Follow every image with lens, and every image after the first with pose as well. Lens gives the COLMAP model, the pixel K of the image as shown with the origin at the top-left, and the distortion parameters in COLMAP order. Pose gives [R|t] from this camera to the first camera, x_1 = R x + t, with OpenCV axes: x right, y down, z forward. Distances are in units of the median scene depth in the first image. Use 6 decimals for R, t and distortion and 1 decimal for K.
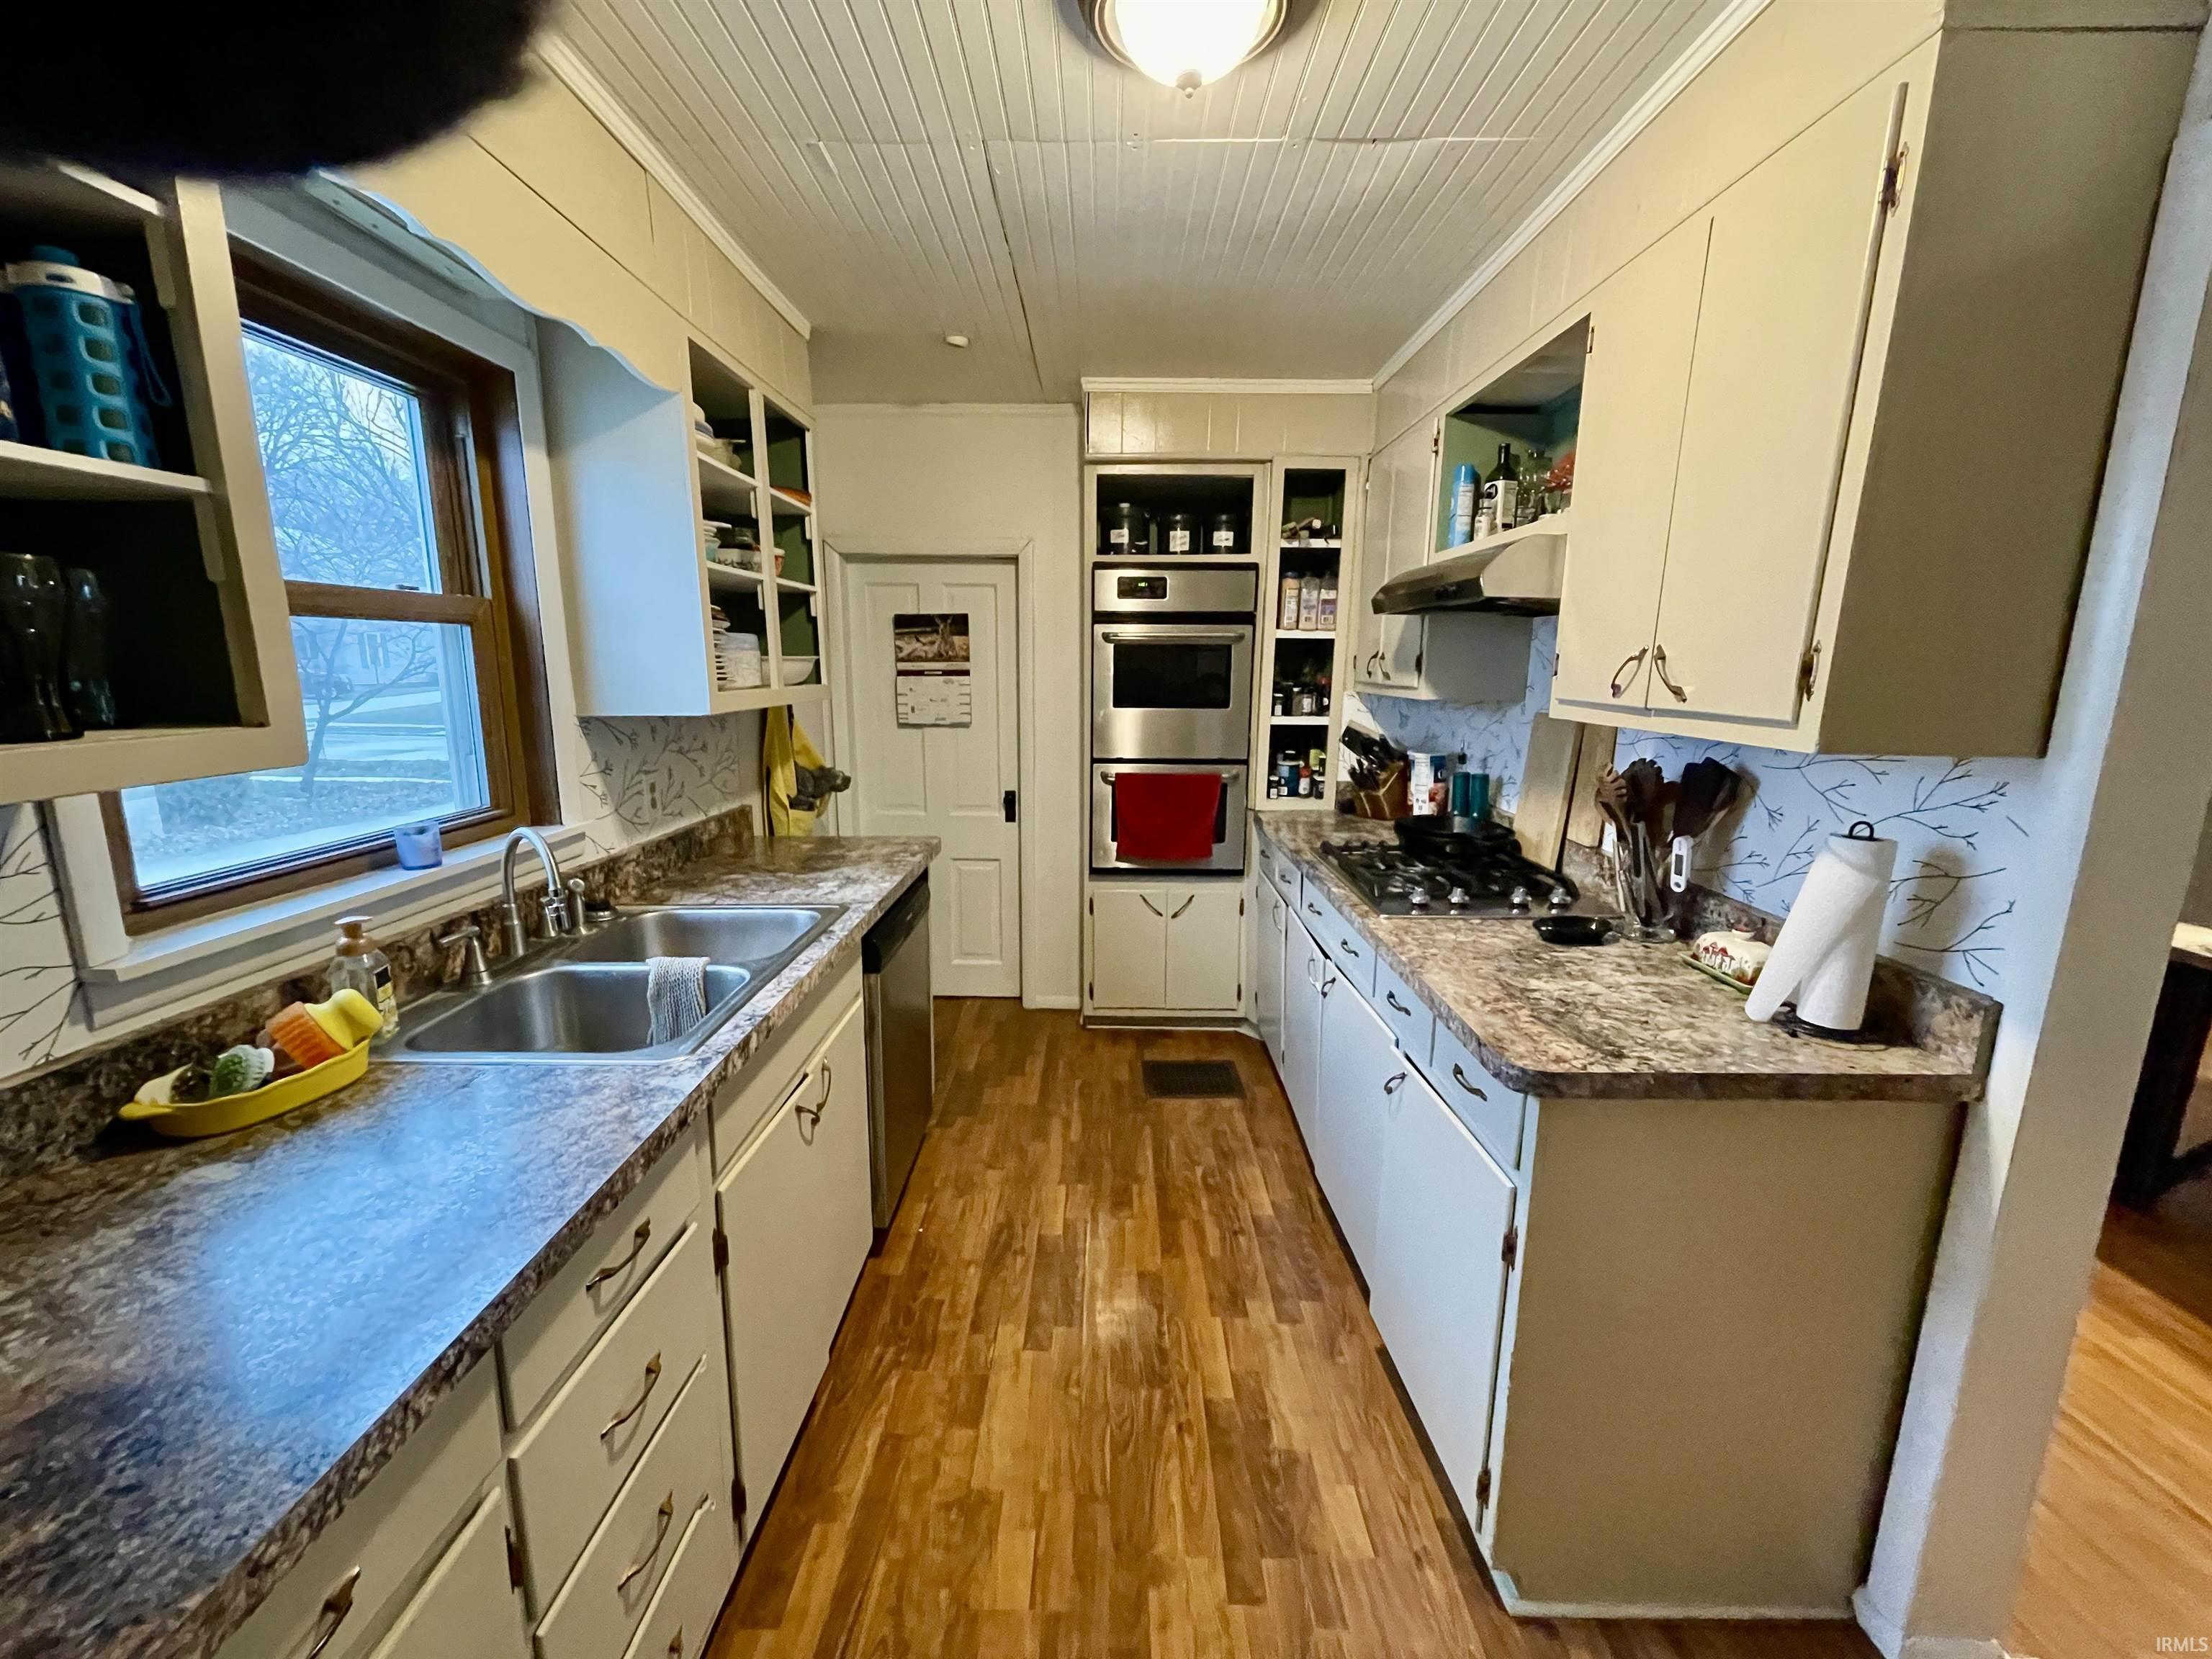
lens RADIAL K [[890.6, 0, 1097.1], [0, 890.6, 834.4], [0, 0, 1]] dist [-0.000932, -0.000469]
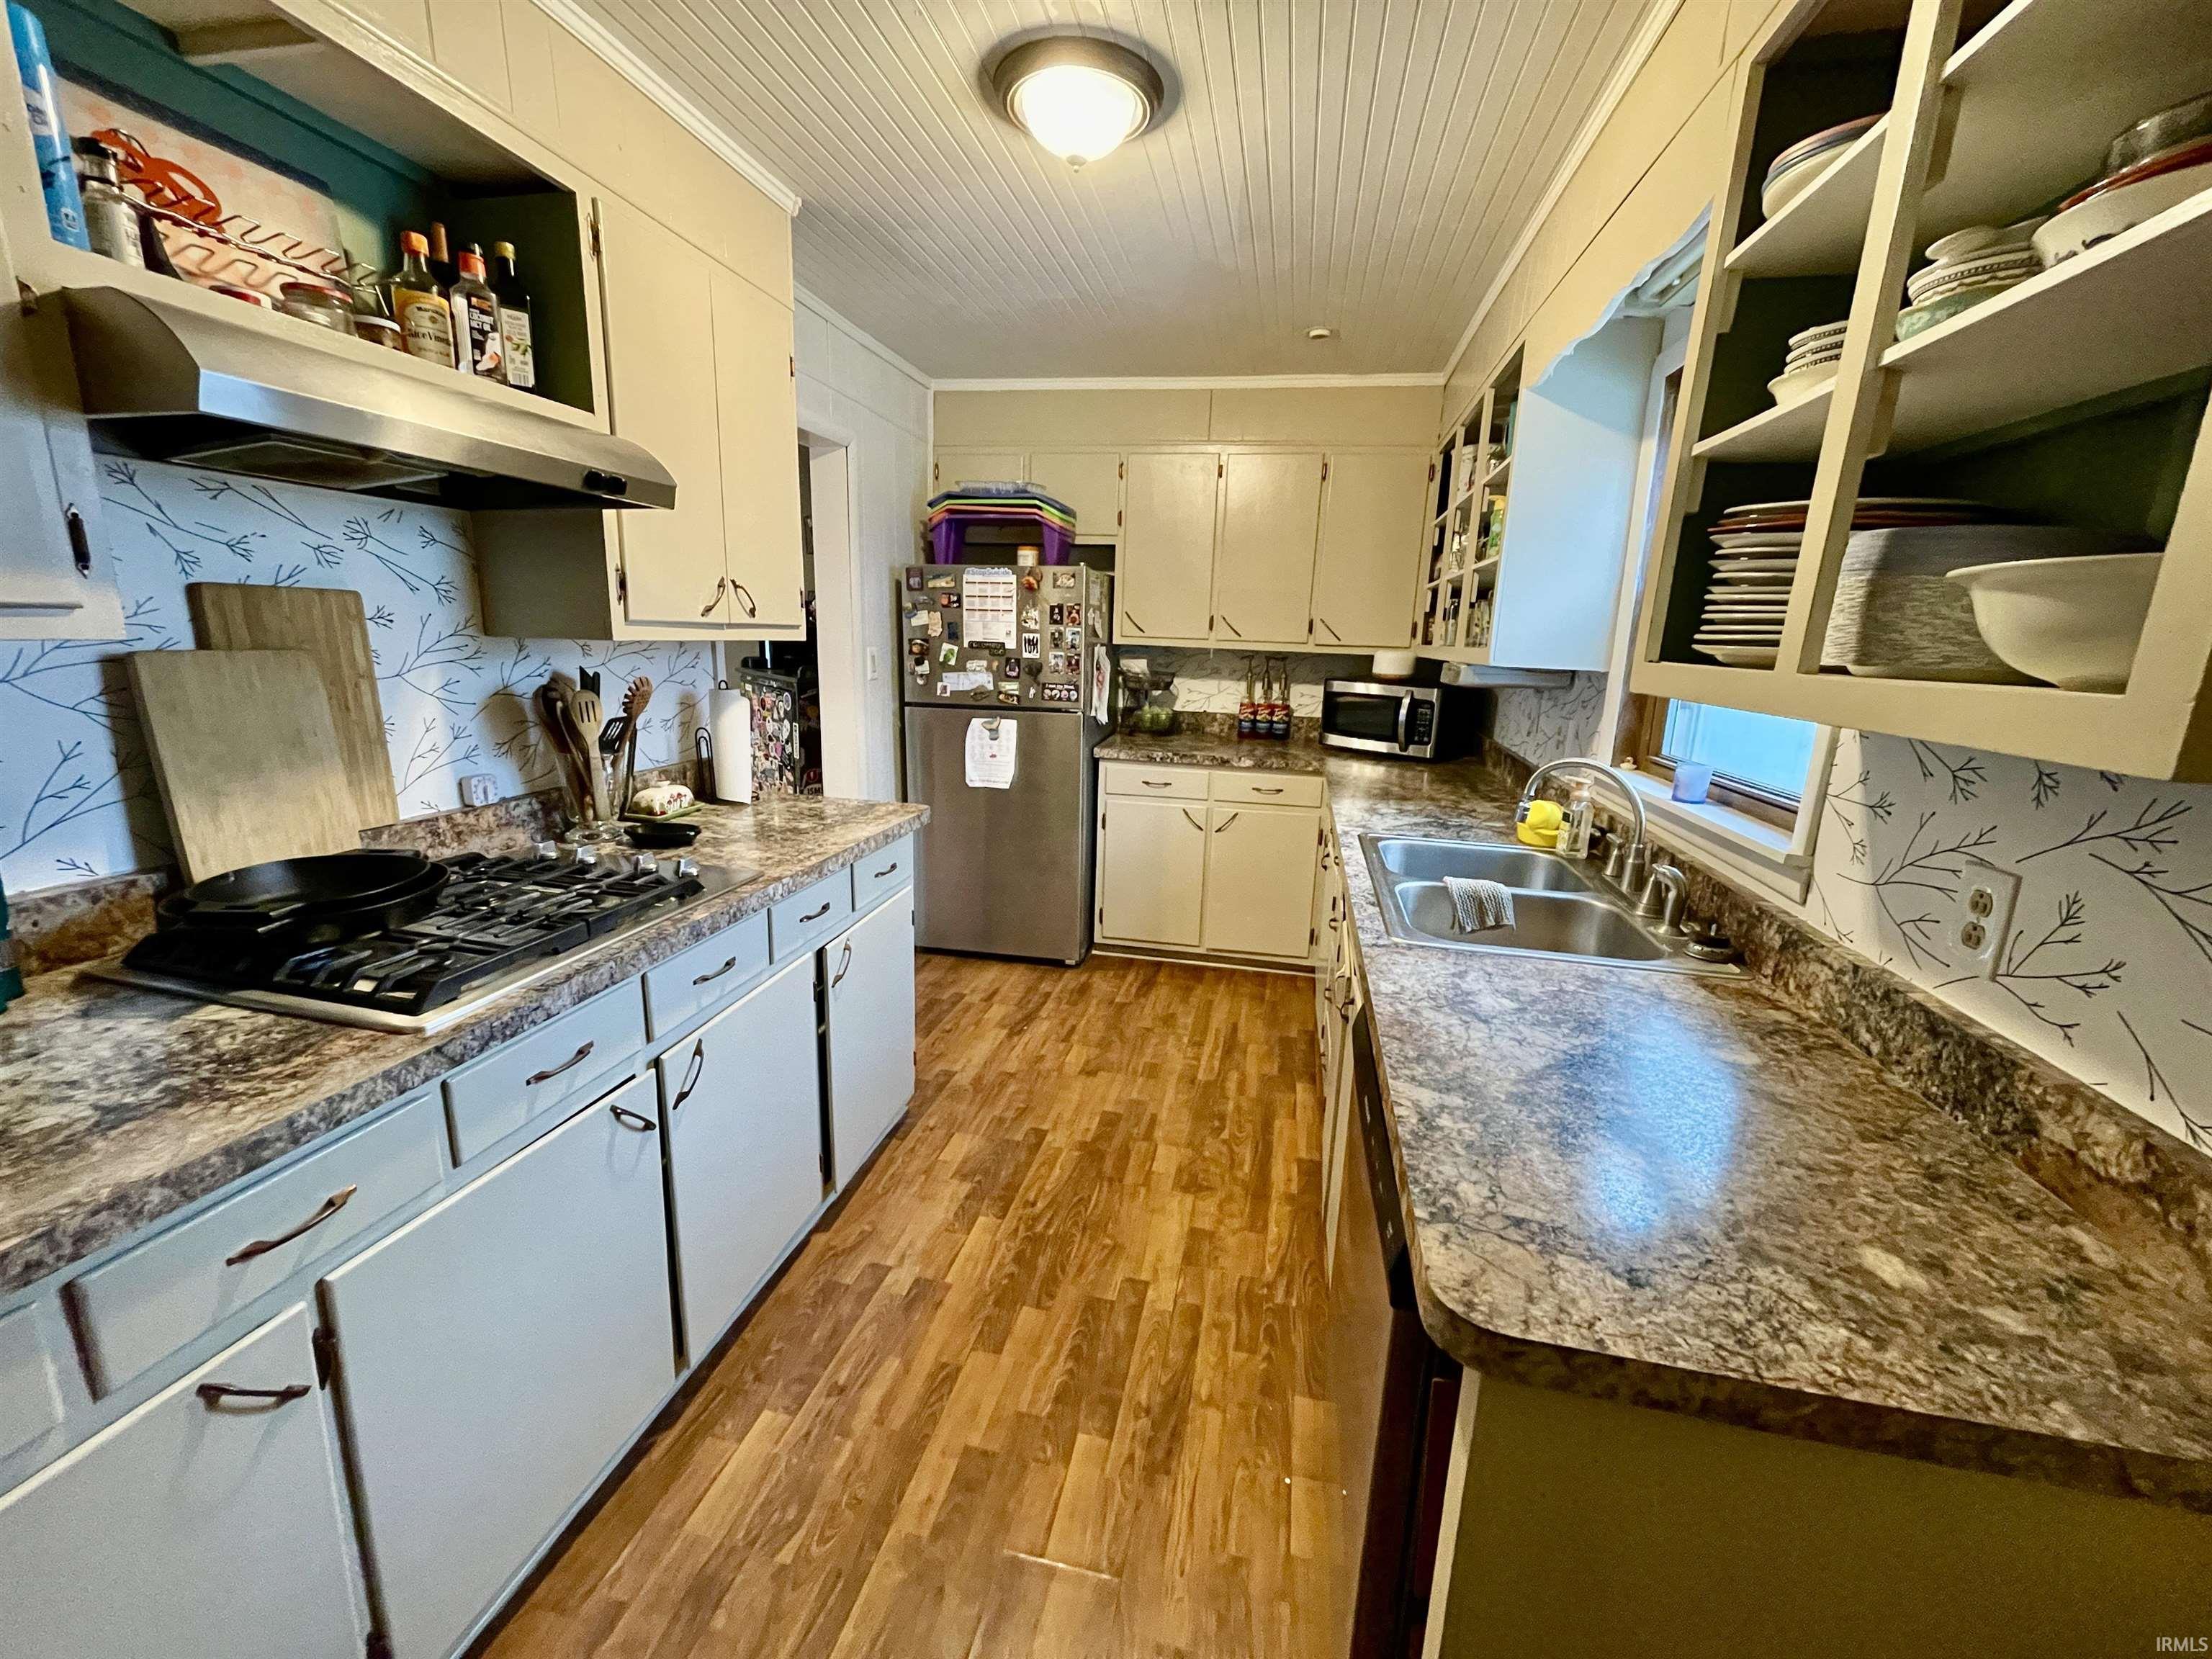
lens RADIAL K [[890.6, 0, 1097.1], [0, 890.6, 834.4], [0, 0, 1]] dist [-0.000932, -0.000469]
pose [[-0.979521, -0.082432, 0.183693, -0.164533], [-0.001021, 0.914370, 0.404879, -0.298520], [-0.201338, 0.396400, -0.895729, 1.671293]]
